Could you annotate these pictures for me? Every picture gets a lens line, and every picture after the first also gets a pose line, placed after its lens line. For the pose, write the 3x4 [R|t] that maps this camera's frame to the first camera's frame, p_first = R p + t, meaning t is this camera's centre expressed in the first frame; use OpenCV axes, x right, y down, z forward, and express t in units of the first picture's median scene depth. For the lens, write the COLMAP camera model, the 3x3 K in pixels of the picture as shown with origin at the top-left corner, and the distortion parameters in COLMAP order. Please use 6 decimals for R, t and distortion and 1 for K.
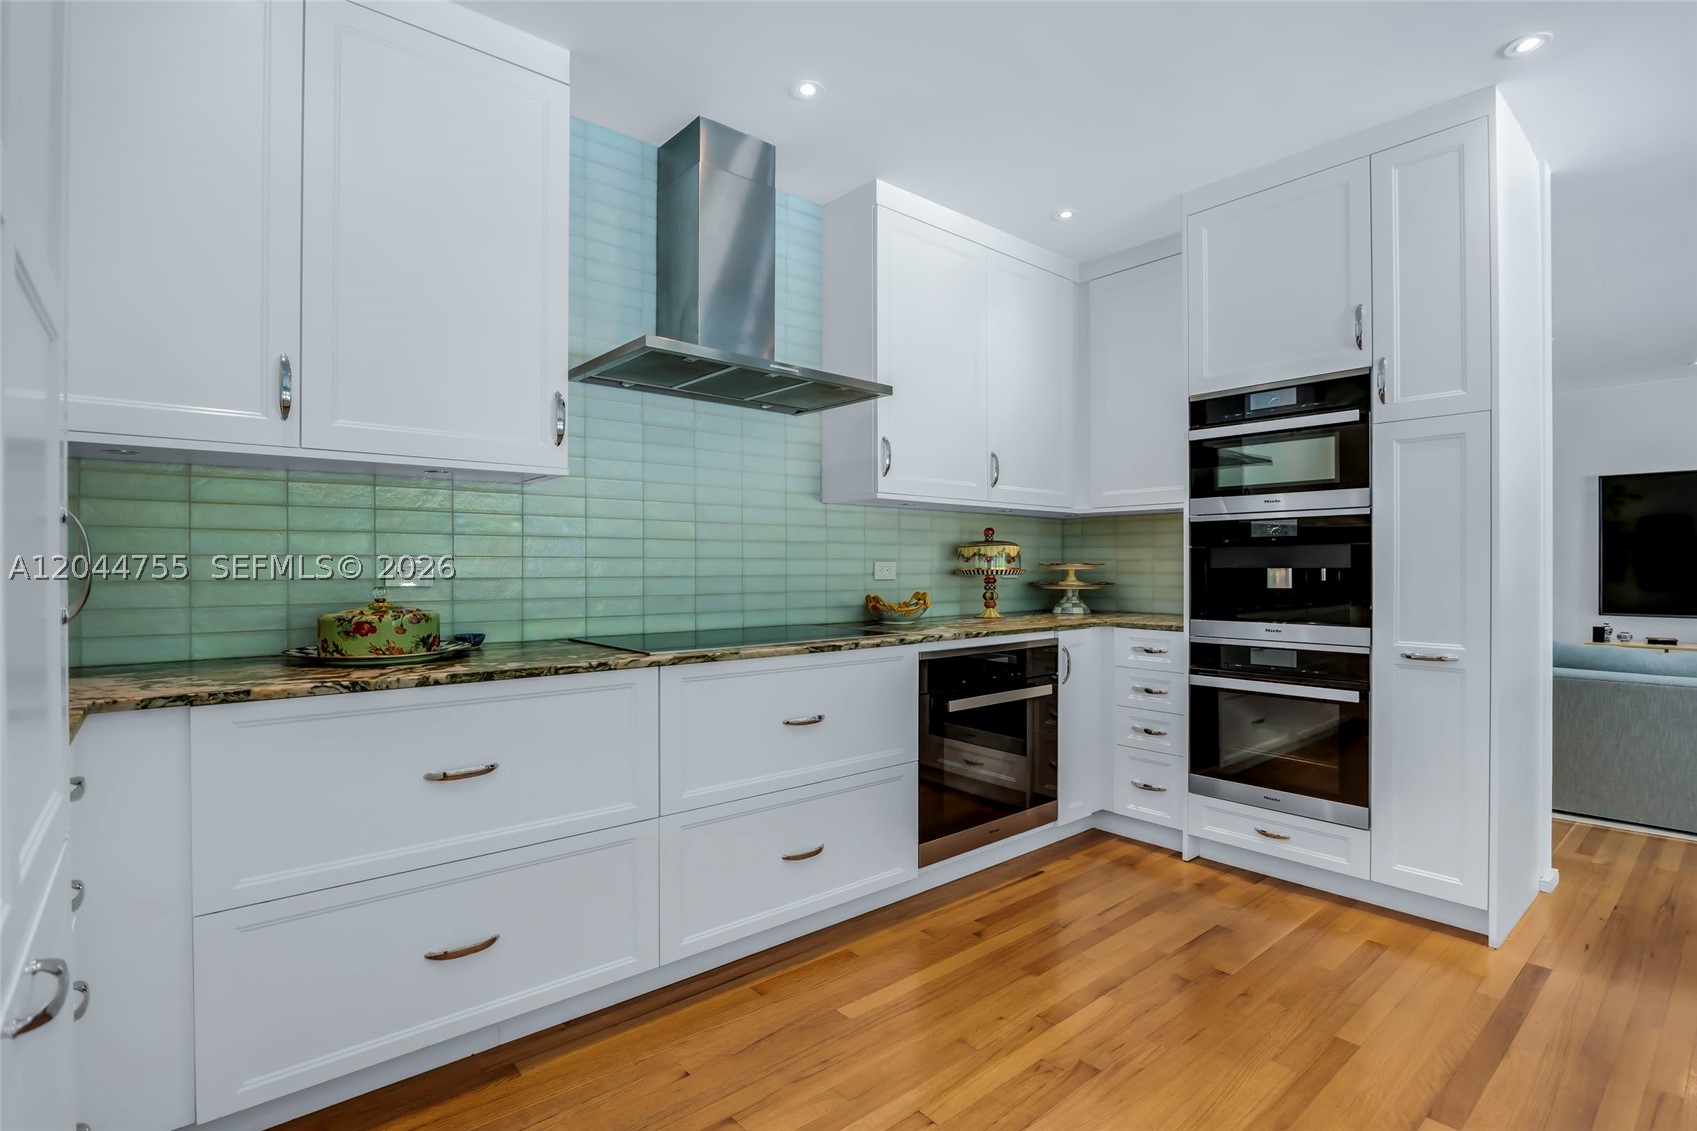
lens RADIAL K [[808.6, 0, 856.0], [0, 808.6, 565.4], [0, 0, 1]] dist [-0.009217, -0.001641]
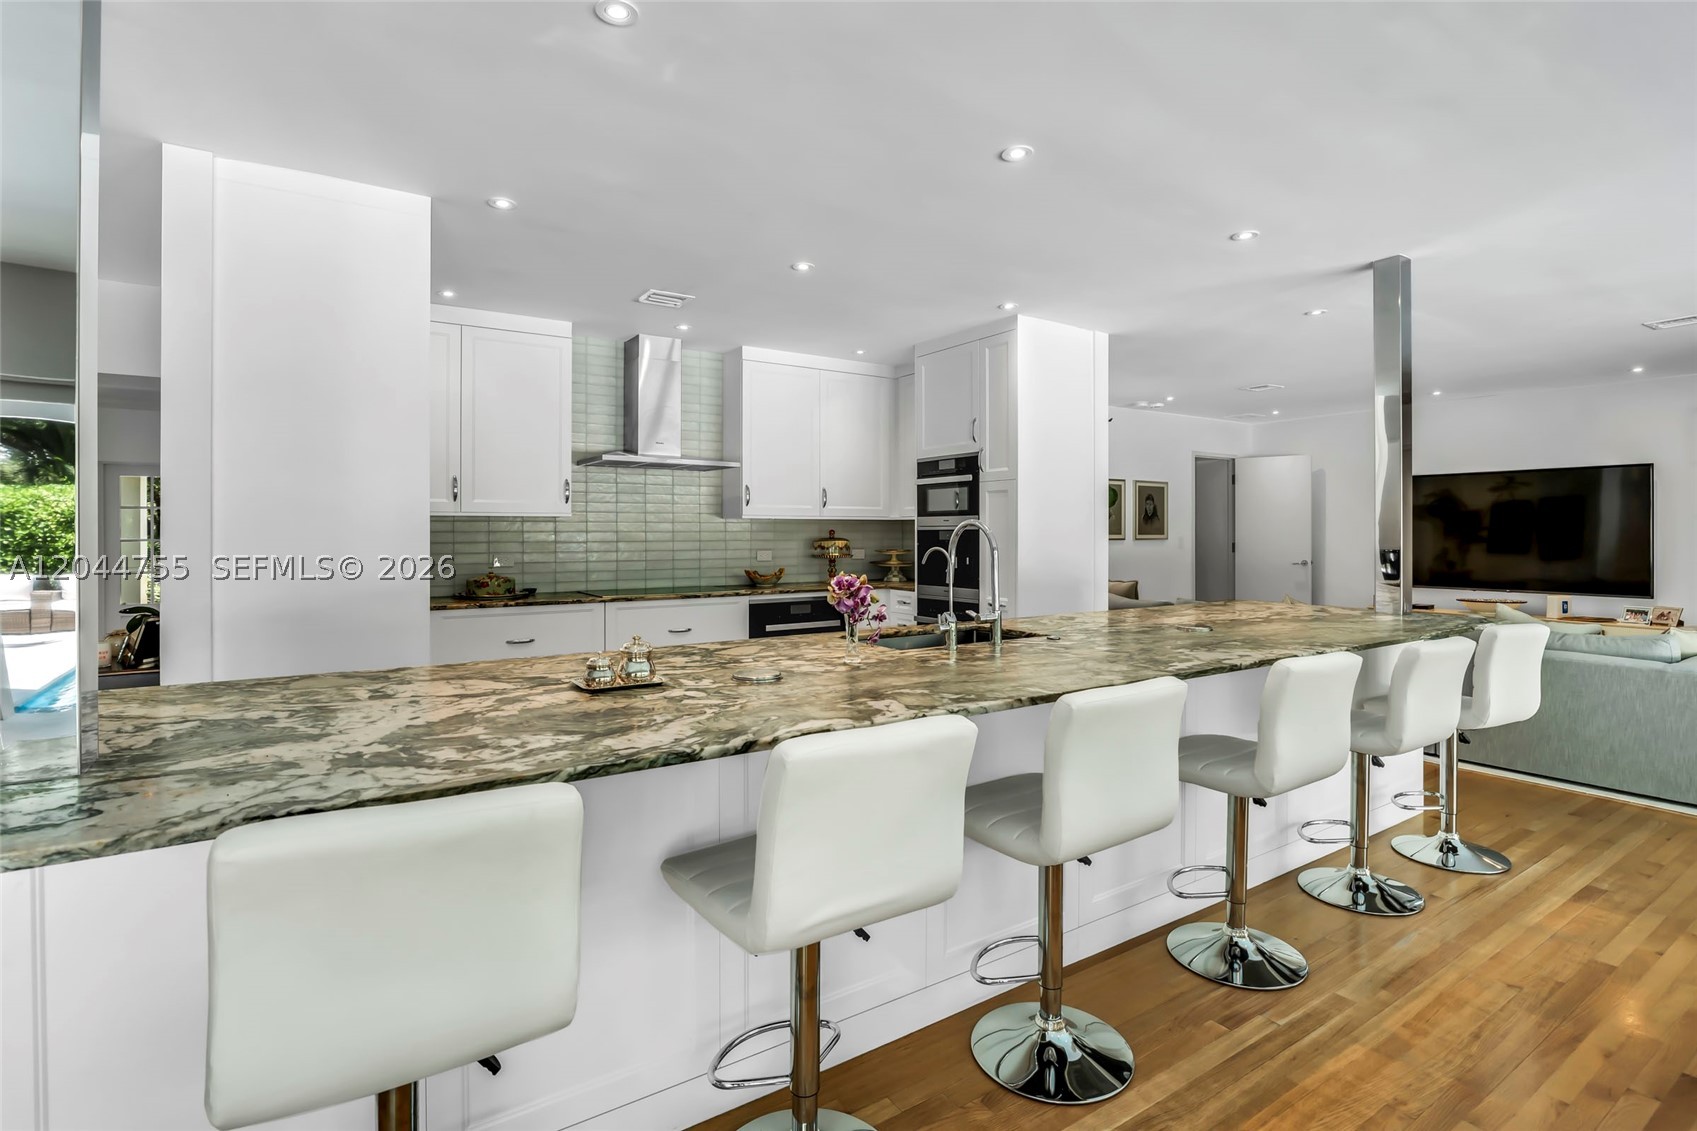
lens RADIAL K [[808.6, 0, 840.0], [0, 808.6, 531.7], [0, 0, 1]] dist [-0.009217, -0.001641]
pose [[0.990845, -0.001527, -0.134994, 0.528966], [0.001317, 0.999998, -0.001643, -0.051614], [0.134996, 0.001451, 0.990845, -0.859431]]
